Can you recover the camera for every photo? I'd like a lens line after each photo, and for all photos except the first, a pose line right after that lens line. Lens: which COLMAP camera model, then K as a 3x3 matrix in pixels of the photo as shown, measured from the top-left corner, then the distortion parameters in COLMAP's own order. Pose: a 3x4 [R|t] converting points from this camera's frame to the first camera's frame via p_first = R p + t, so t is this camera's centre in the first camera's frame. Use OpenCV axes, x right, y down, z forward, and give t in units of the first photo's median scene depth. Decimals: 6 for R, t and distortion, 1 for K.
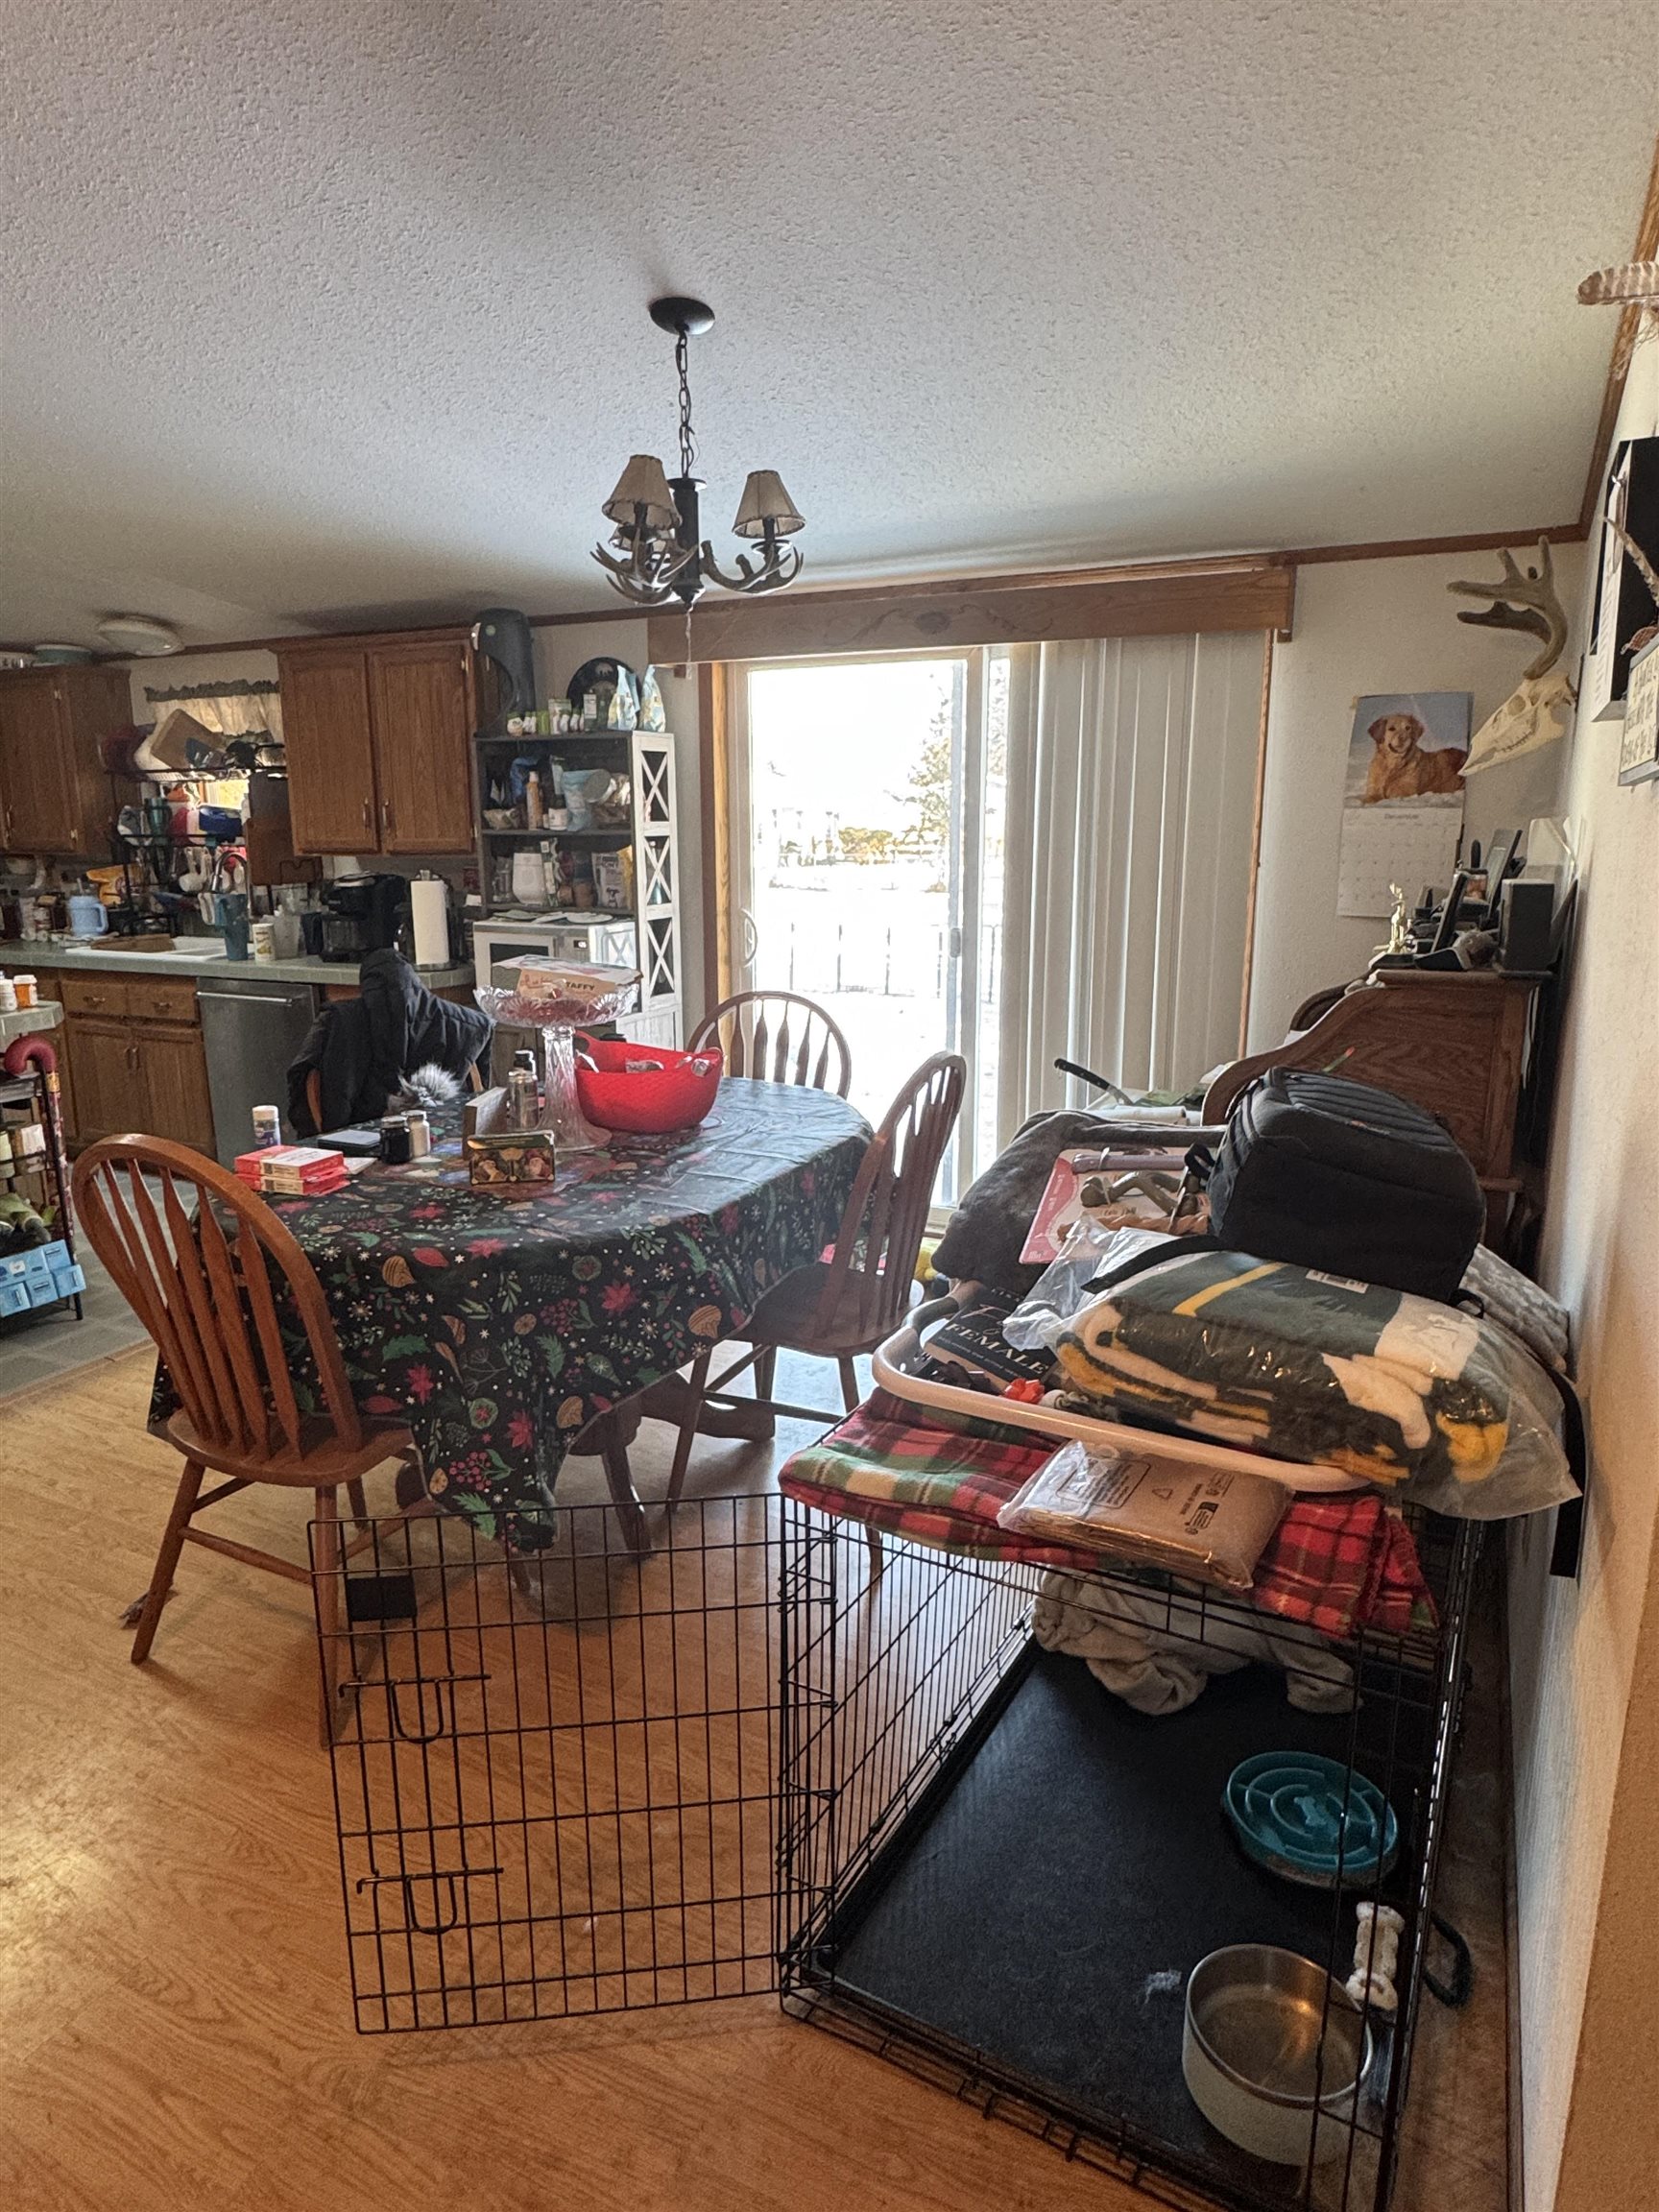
lens RADIAL K [[1337.3, 0, 824.3], [0, 1337.3, 1108.0], [0, 0, 1]] dist [-0.005805, 0.002405]
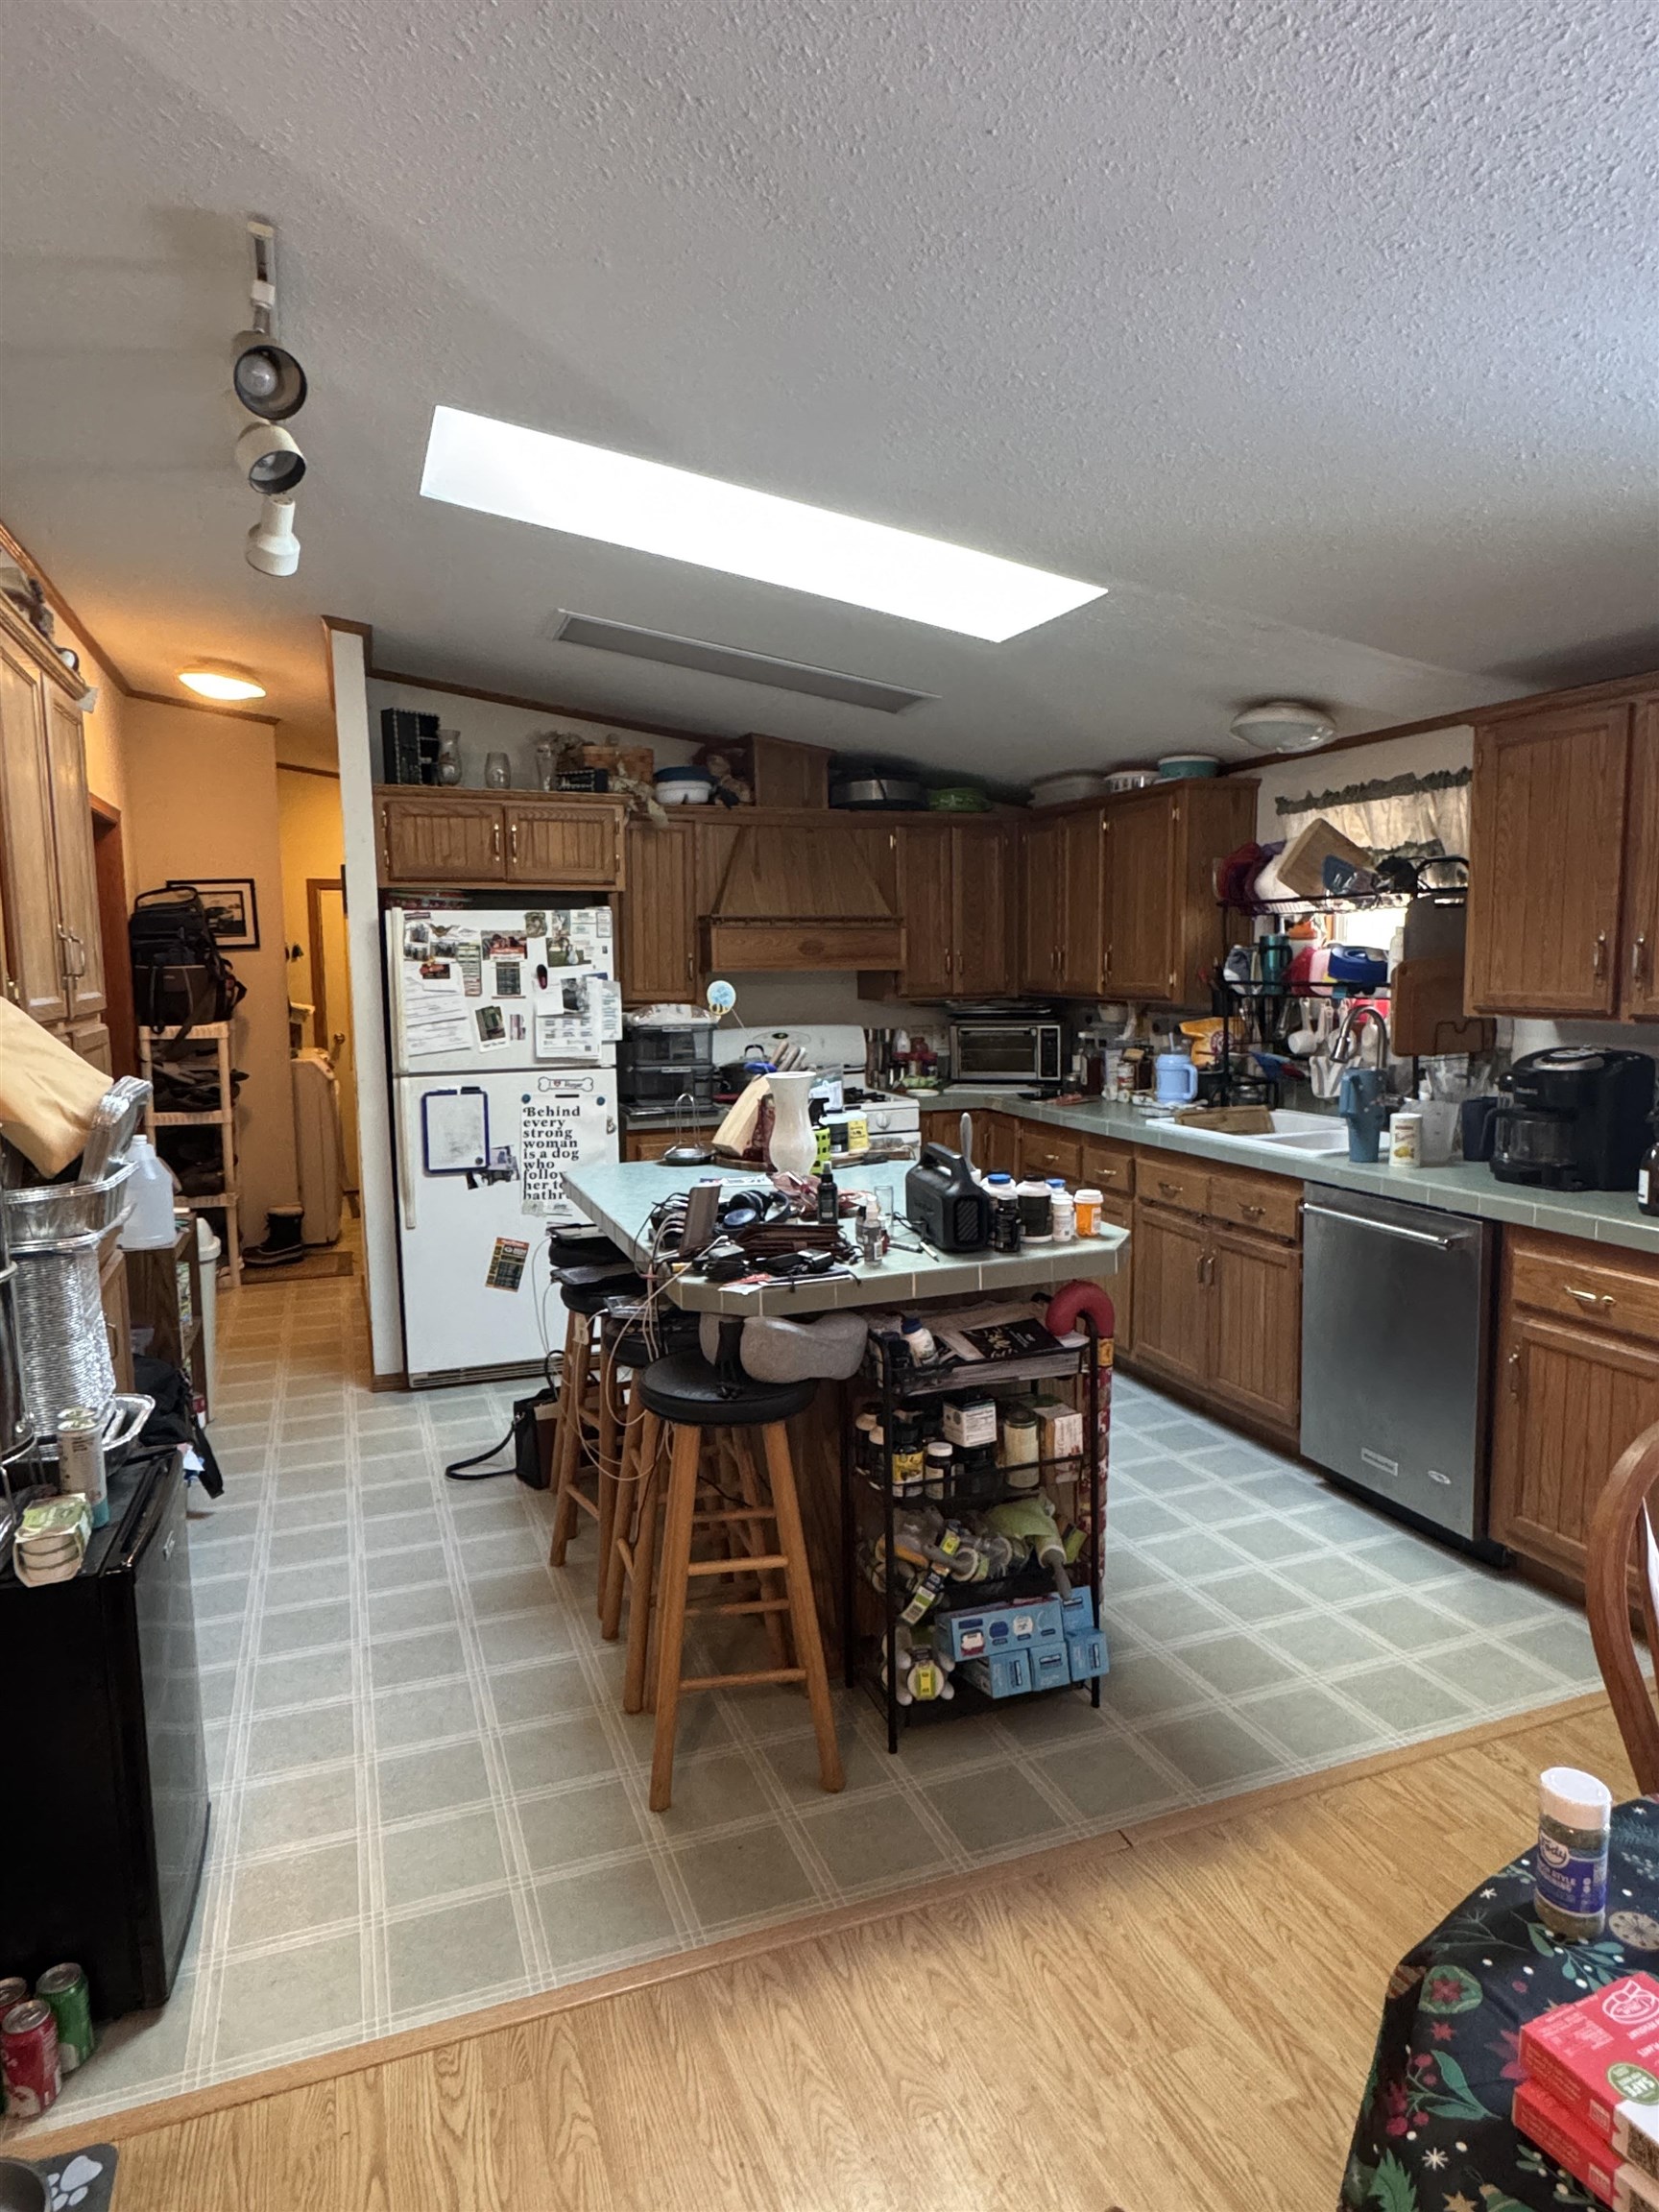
lens RADIAL K [[1337.3, 0, 833.1], [0, 1337.3, 1104.7], [0, 0, 1]] dist [-0.005805, 0.002405]
pose [[0.734187, 0.071016, -0.675223, -0.159892], [-0.135450, 0.989843, -0.043173, -0.067119], [0.665299, 0.123156, 0.736349, 0.273688]]
